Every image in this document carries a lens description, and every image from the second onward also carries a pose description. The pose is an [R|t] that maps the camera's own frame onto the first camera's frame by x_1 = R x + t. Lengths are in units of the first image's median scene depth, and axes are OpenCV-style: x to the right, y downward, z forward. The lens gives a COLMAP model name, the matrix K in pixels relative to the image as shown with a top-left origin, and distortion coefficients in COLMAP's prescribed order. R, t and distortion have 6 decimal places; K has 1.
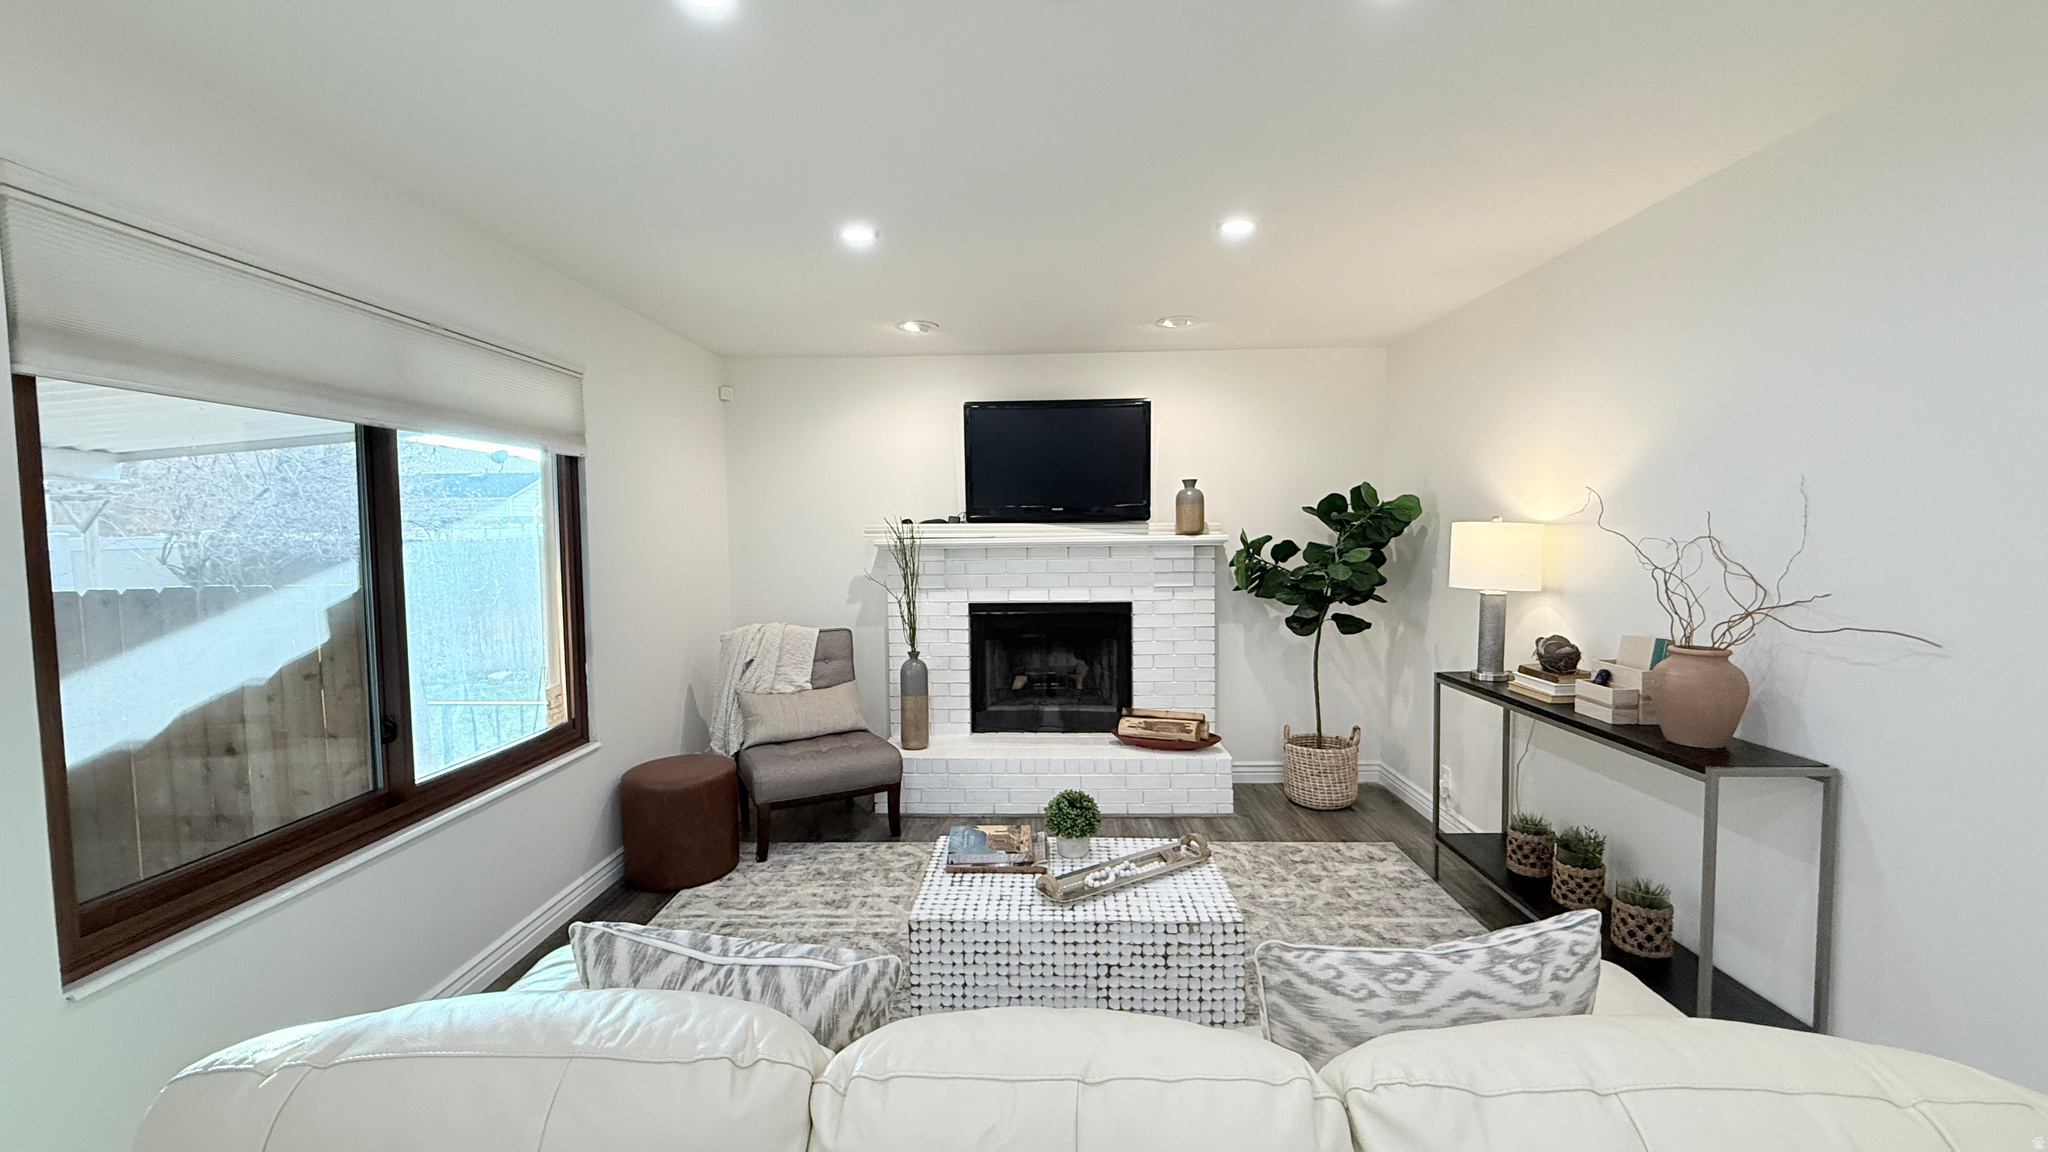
lens RADIAL K [[817.4, 0, 1019.4], [0, 817.4, 572.9], [0, 0, 1]] dist [0.001194, 0.000150]
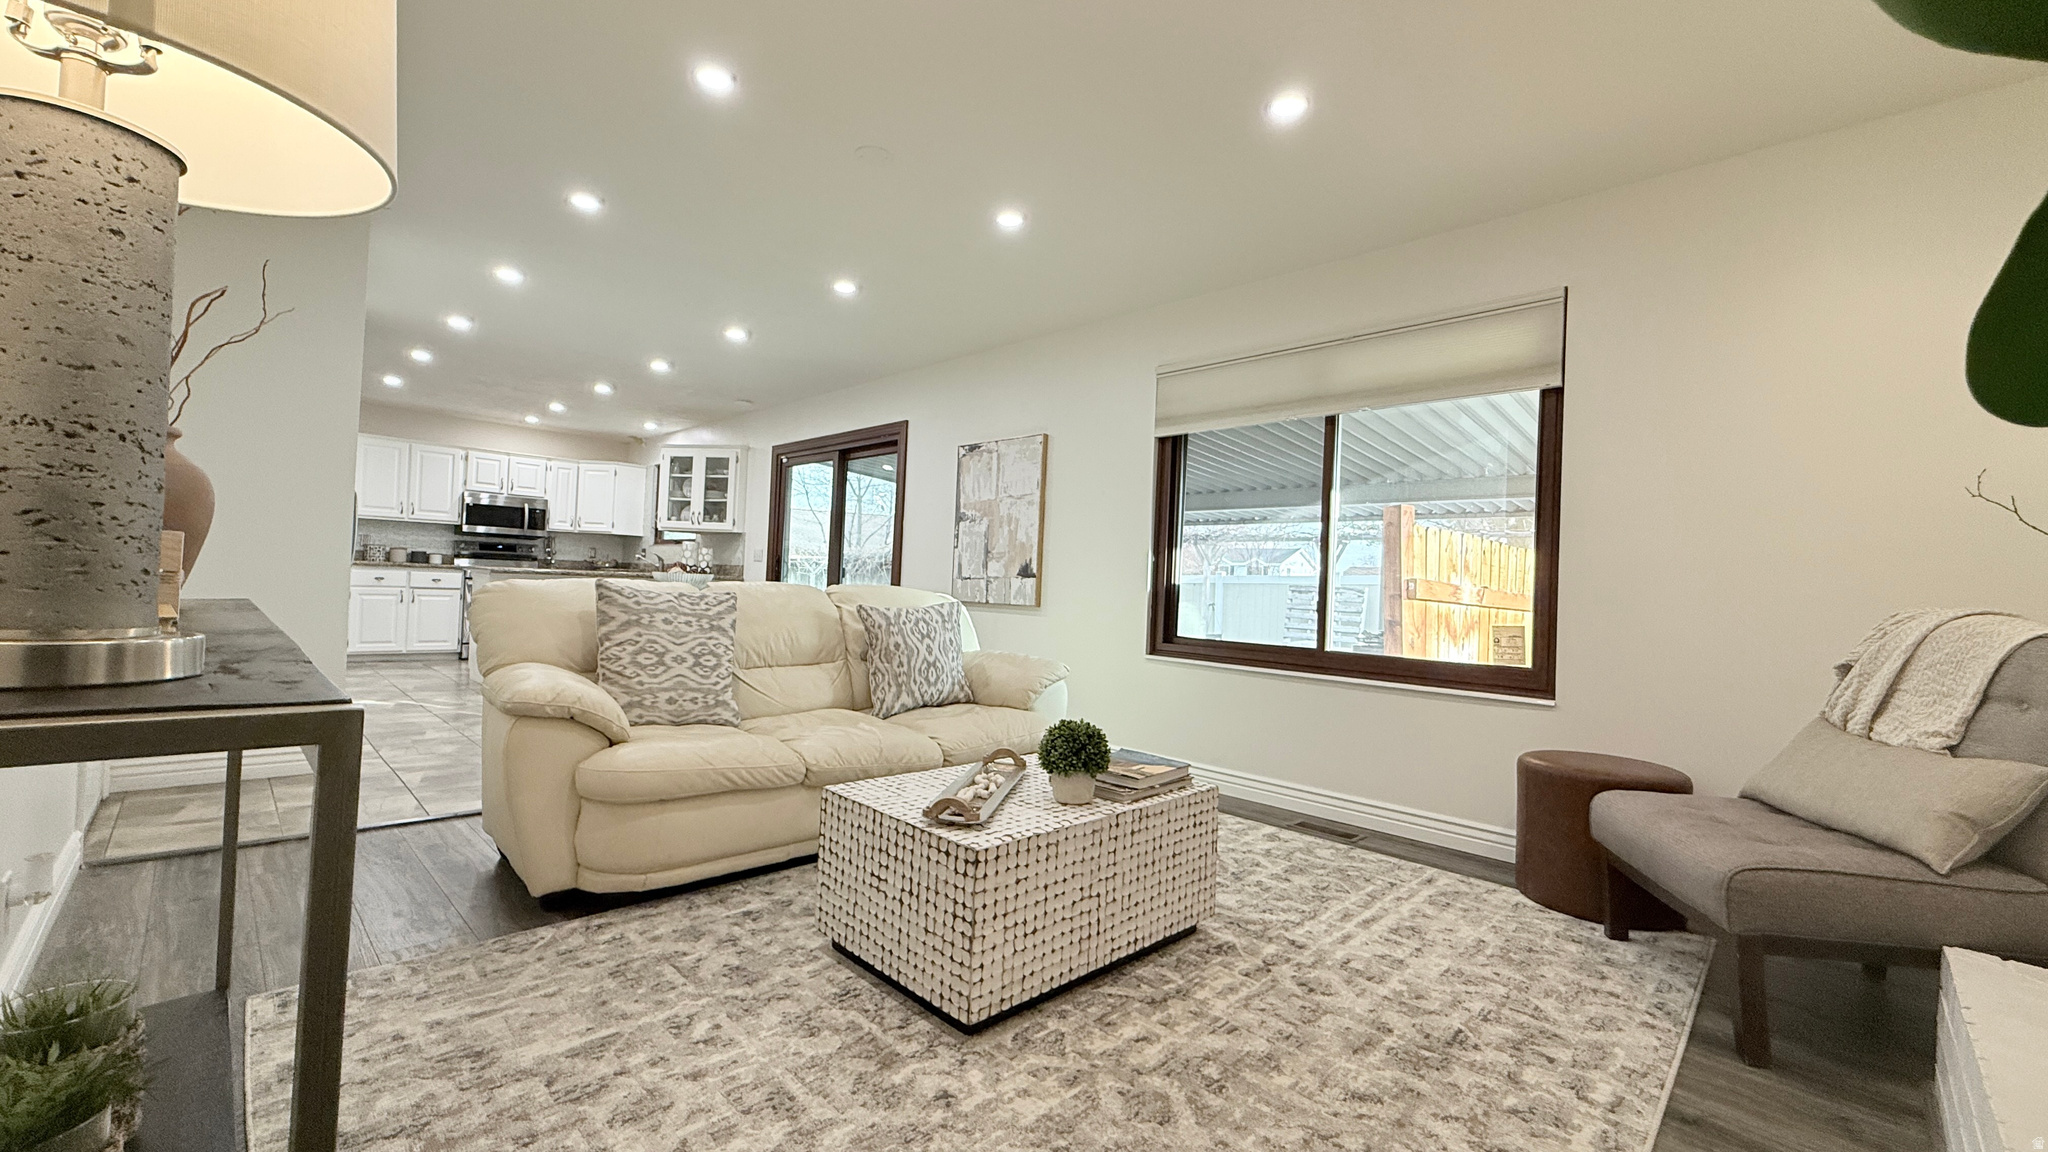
lens RADIAL K [[817.4, 0, 1021.9], [0, 817.4, 580.4], [0, 0, 1]] dist [0.001194, 0.000150]
pose [[-0.688223, -0.024918, -0.725071, 0.431558], [-0.073179, 0.996697, 0.035208, 0.070644], [0.721799, 0.077291, -0.687774, 0.959667]]
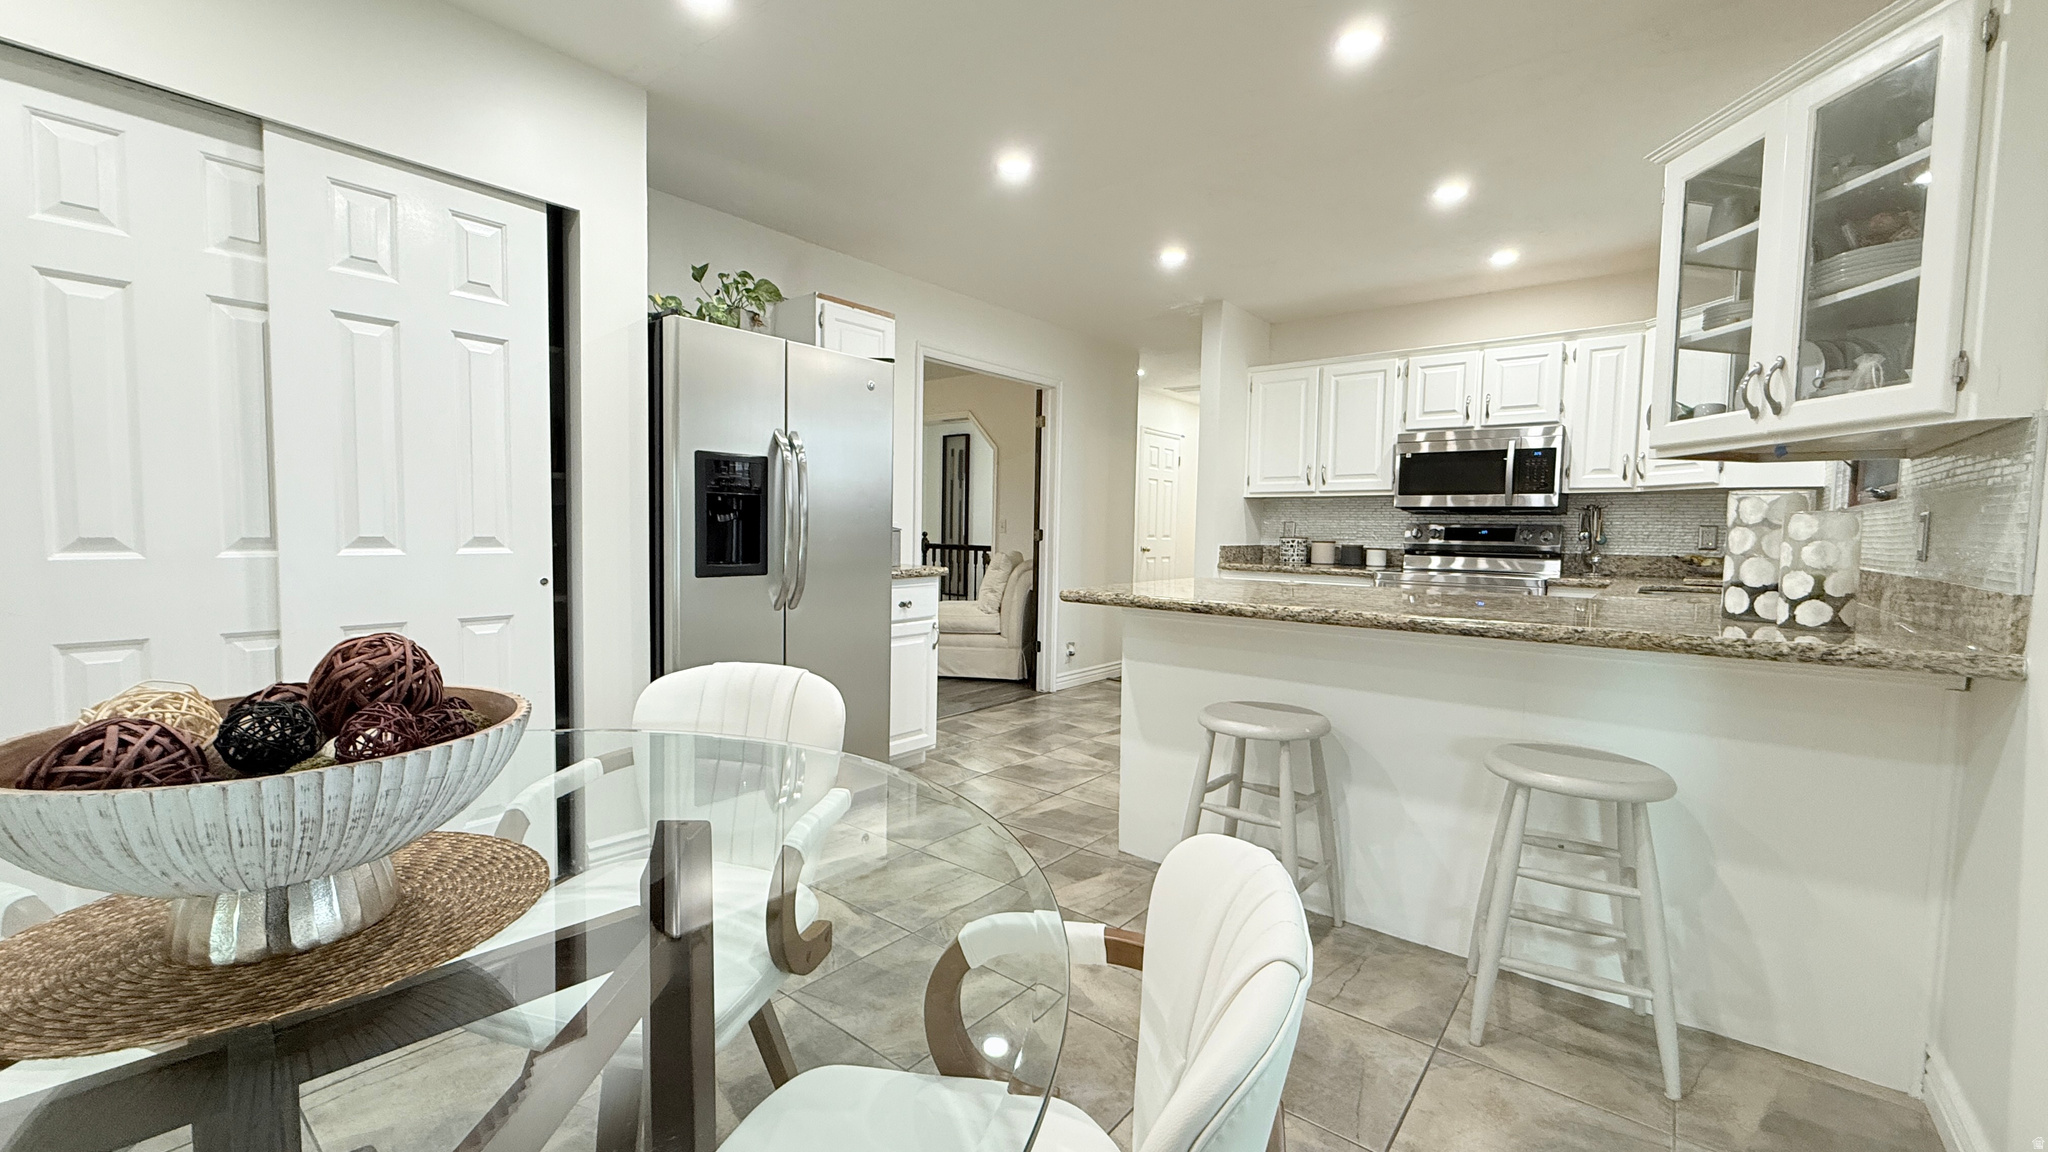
lens RADIAL K [[817.4, 0, 1016.1], [0, 817.4, 574.4], [0, 0, 1]] dist [0.001194, 0.000150]
pose [[-0.793948, -0.037469, 0.606831, -0.342198], [0.023875, 0.995408, 0.092699, 0.097461], [-0.607517, 0.088087, -0.789407, -0.239372]]
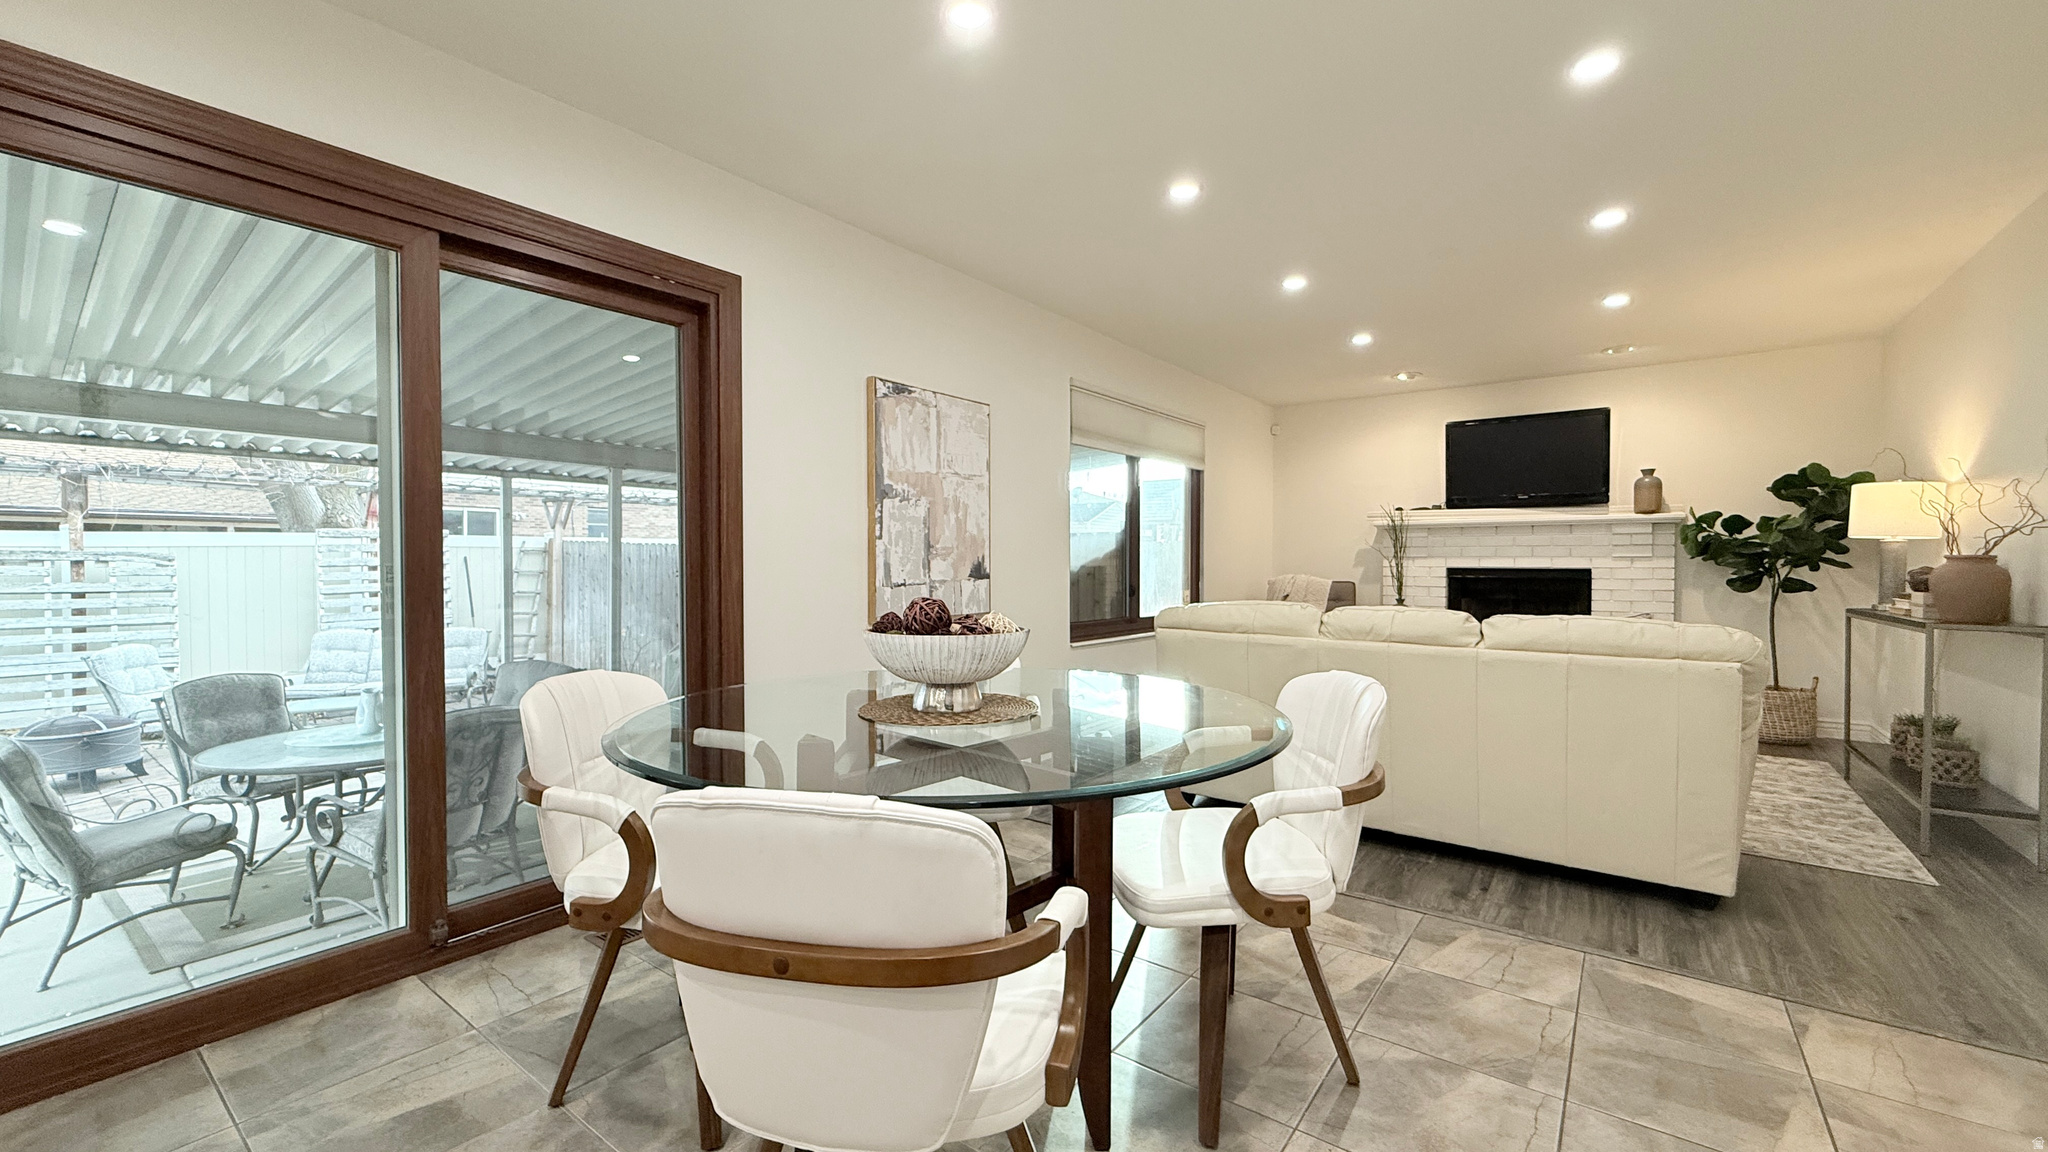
lens RADIAL K [[817.4, 0, 1015.6], [0, 817.4, 575.2], [0, 0, 1]] dist [0.001194, 0.000150]
pose [[0.816451, 0.023762, -0.576926, 0.157016], [-0.042423, 0.998921, -0.018893, 0.119347], [0.575854, 0.039900, 0.816578, -0.604423]]
